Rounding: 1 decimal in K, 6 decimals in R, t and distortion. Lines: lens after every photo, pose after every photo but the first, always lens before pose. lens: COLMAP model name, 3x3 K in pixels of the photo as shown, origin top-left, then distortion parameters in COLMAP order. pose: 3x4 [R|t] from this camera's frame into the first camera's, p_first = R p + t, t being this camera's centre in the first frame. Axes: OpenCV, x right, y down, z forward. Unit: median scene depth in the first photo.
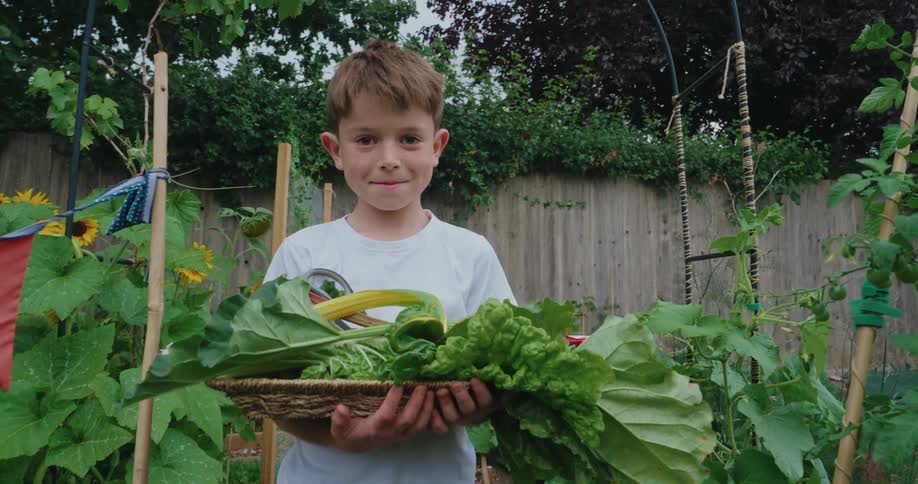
lens RADIAL K [[653.9, 0, 462.3], [0, 653.9, 238.3], [0, 0, 1]] dist [-0.002716, 0.003170]
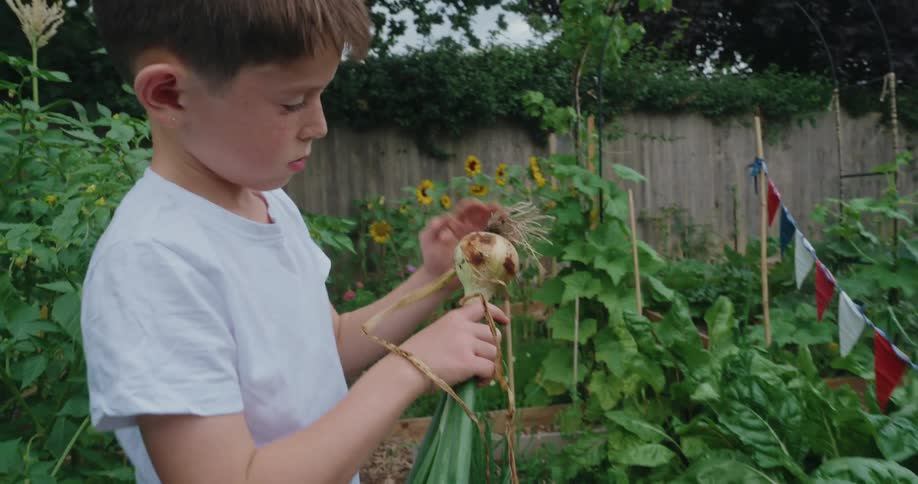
lens RADIAL K [[657.4, 0, 475.4], [0, 657.4, 243.2], [0, 0, 1]] dist [0.005616, 0.001837]
pose [[0.993758, -0.056209, 0.096361, -0.407668], [0.042954, 0.989983, 0.134492, -0.035769], [-0.102956, -0.129513, 0.986218, -0.368396]]
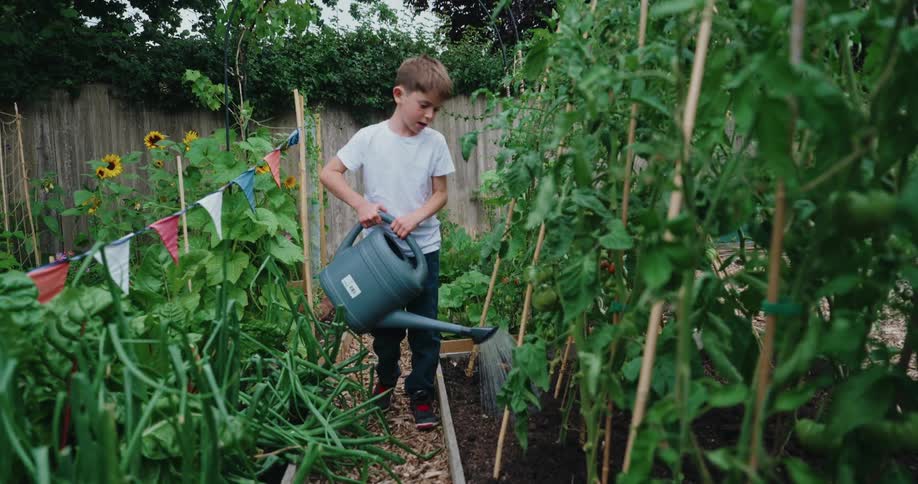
lens RADIAL K [[653.9, 0, 462.3], [0, 653.9, 238.3], [0, 0, 1]] dist [-0.002716, 0.003170]
pose [[0.996675, -0.056464, 0.058736, 0.022246], [0.047670, 0.988772, 0.141622, 0.003777], [-0.066073, -0.138351, 0.988177, -0.452640]]
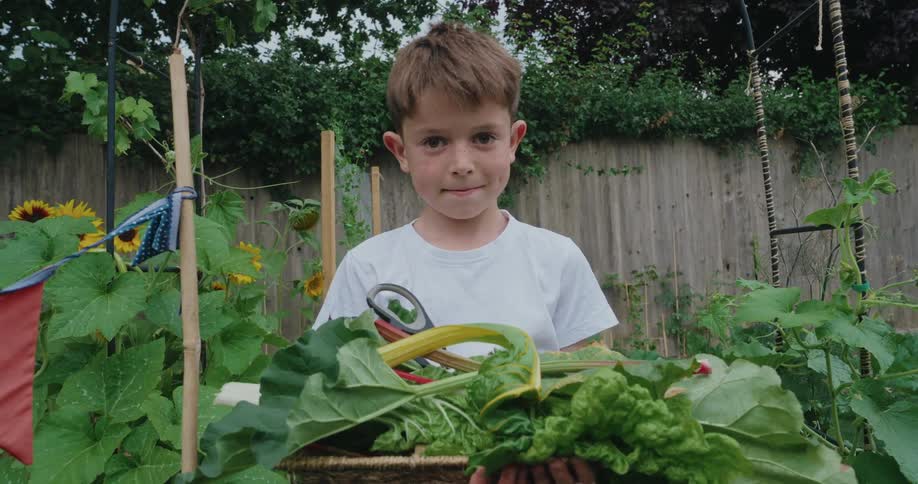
lens RADIAL K [[653.9, 0, 462.3], [0, 653.9, 238.3], [0, 0, 1]] dist [-0.002716, 0.003170]
pose [[0.995526, -0.054253, -0.077362, -0.005570], [0.057831, 0.997321, 0.044784, -0.010805], [0.074725, -0.049058, 0.995997, 0.029350]]
